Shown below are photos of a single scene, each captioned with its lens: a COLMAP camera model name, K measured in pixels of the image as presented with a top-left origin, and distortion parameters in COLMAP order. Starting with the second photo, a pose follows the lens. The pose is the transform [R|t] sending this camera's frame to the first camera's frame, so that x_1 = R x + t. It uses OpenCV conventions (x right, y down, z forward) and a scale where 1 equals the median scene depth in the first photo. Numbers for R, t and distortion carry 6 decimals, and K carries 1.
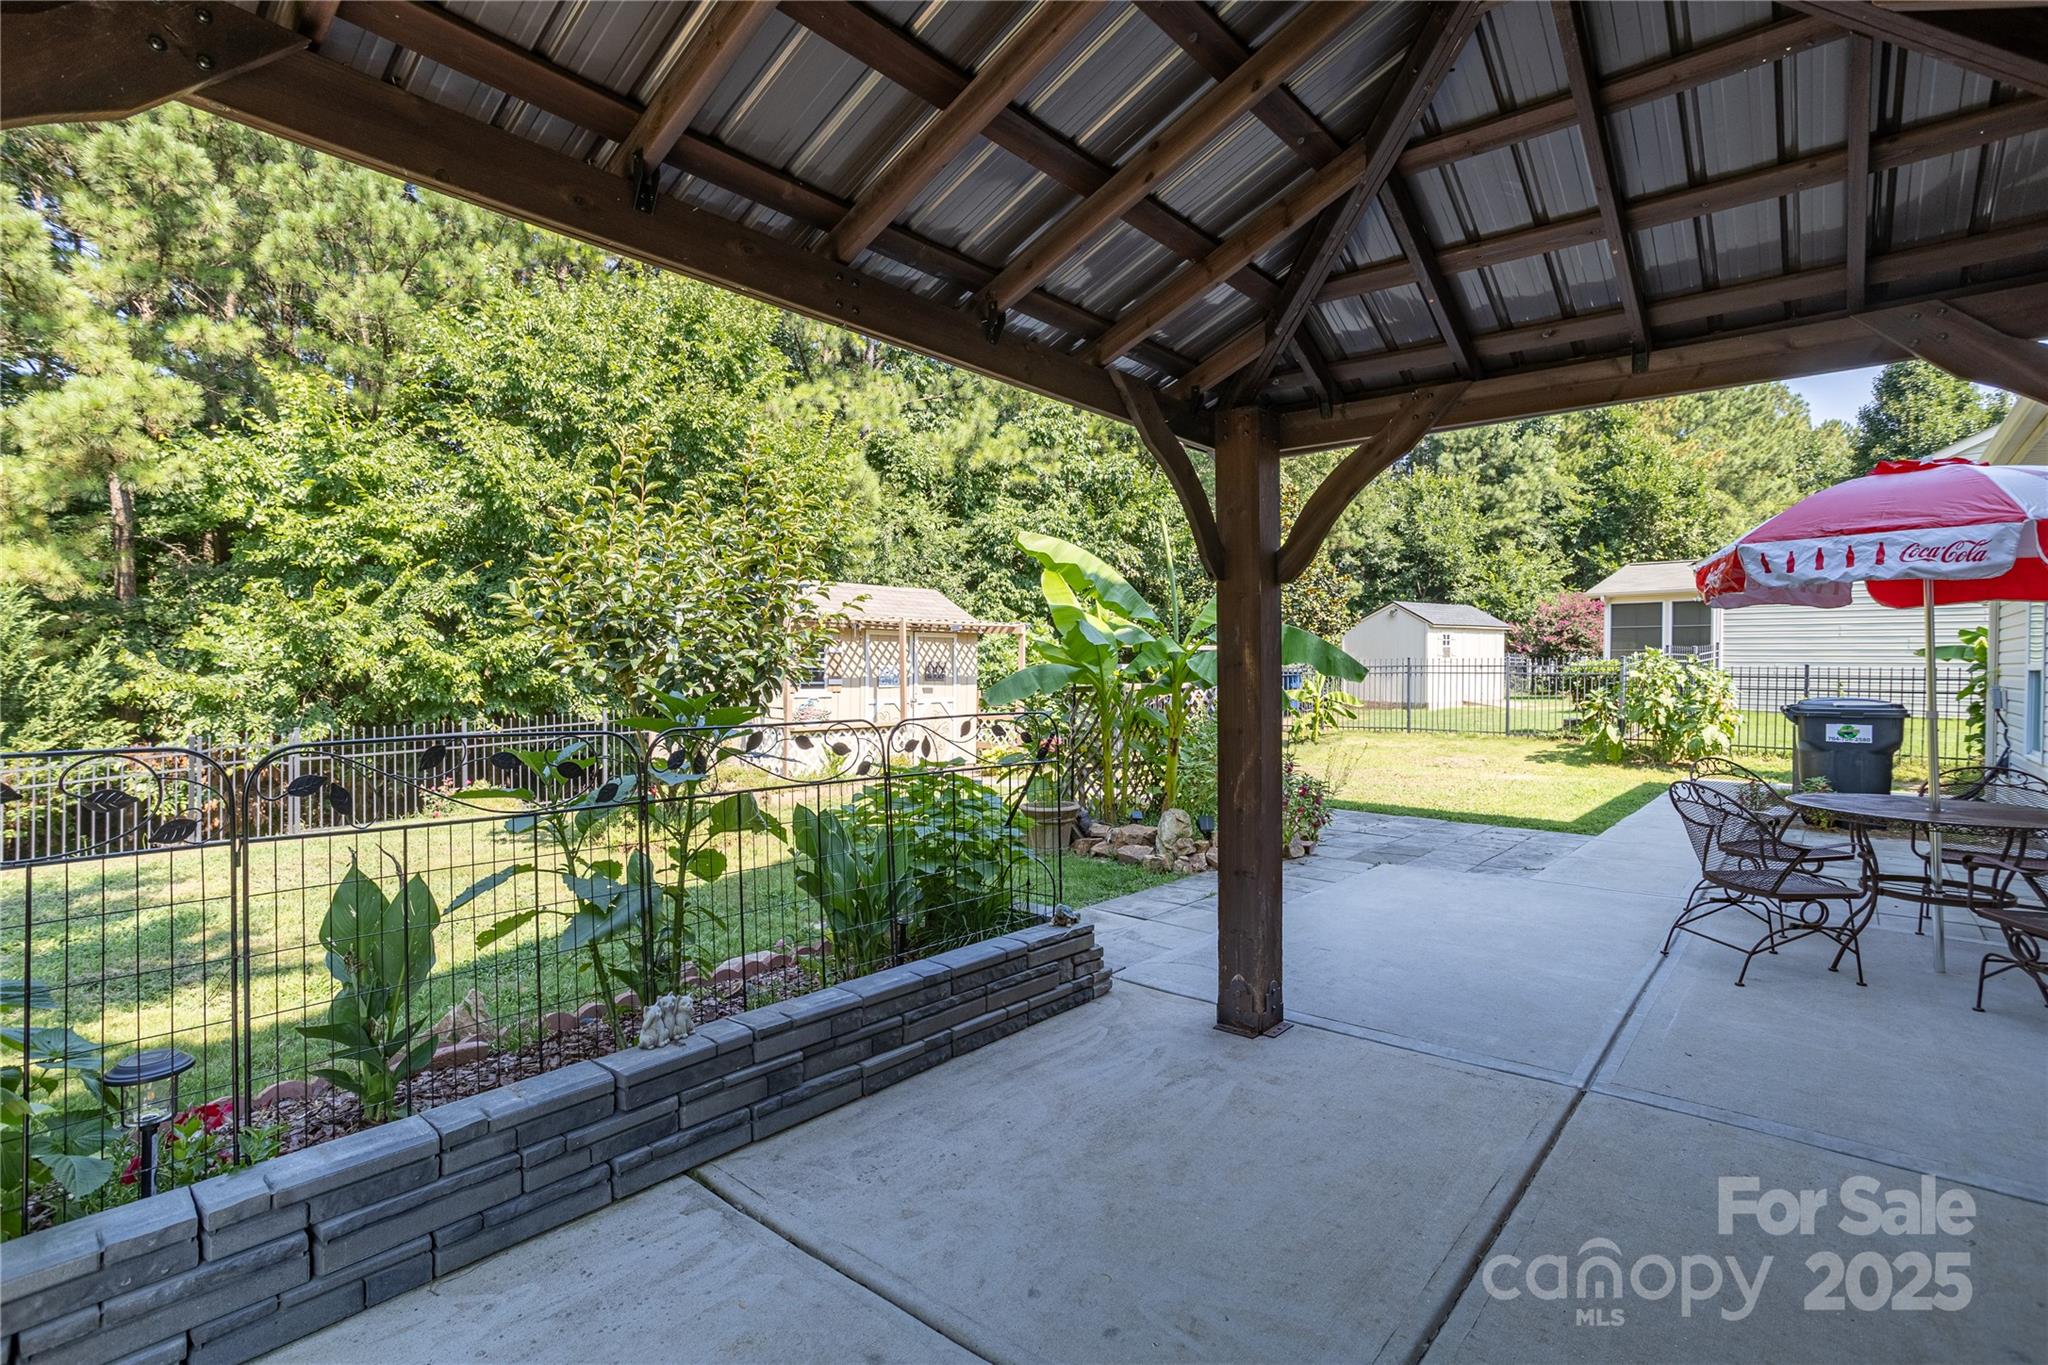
lens RADIAL K [[994.2, 0, 1022.9], [0, 994.2, 689.8], [0, 0, 1]] dist [-0.006521, 0.000991]
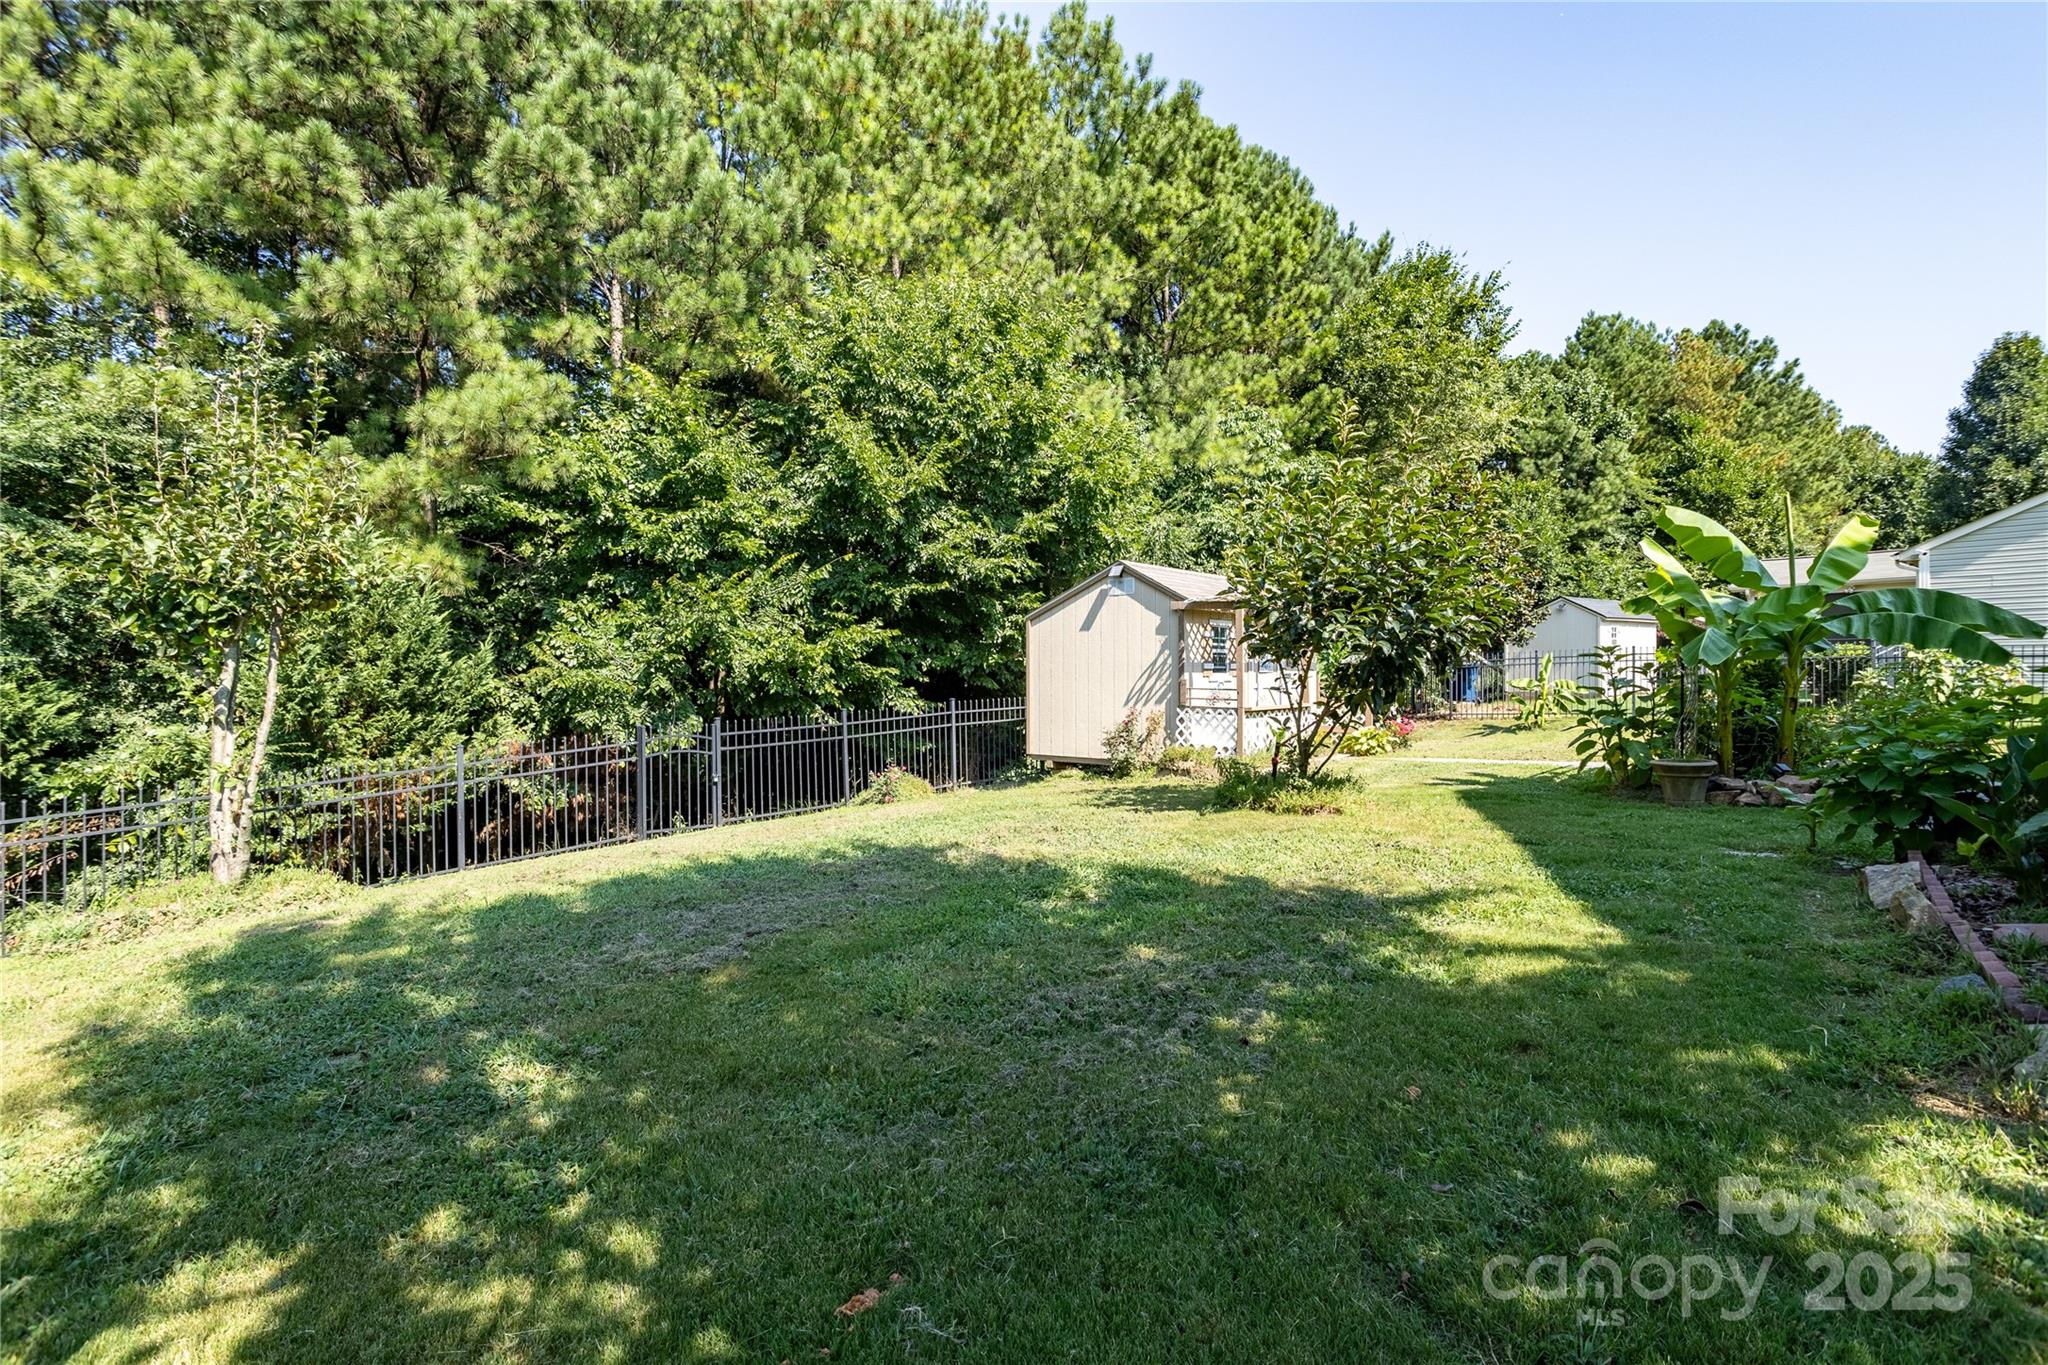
lens RADIAL K [[994.2, 0, 1016.7], [0, 994.2, 672.9], [0, 0, 1]] dist [-0.006521, 0.000991]
pose [[0.999433, -0.013855, 0.030697, -0.303990], [0.014808, 0.999408, -0.031067, 0.018872], [-0.030248, 0.031504, 0.999046, -0.008790]]
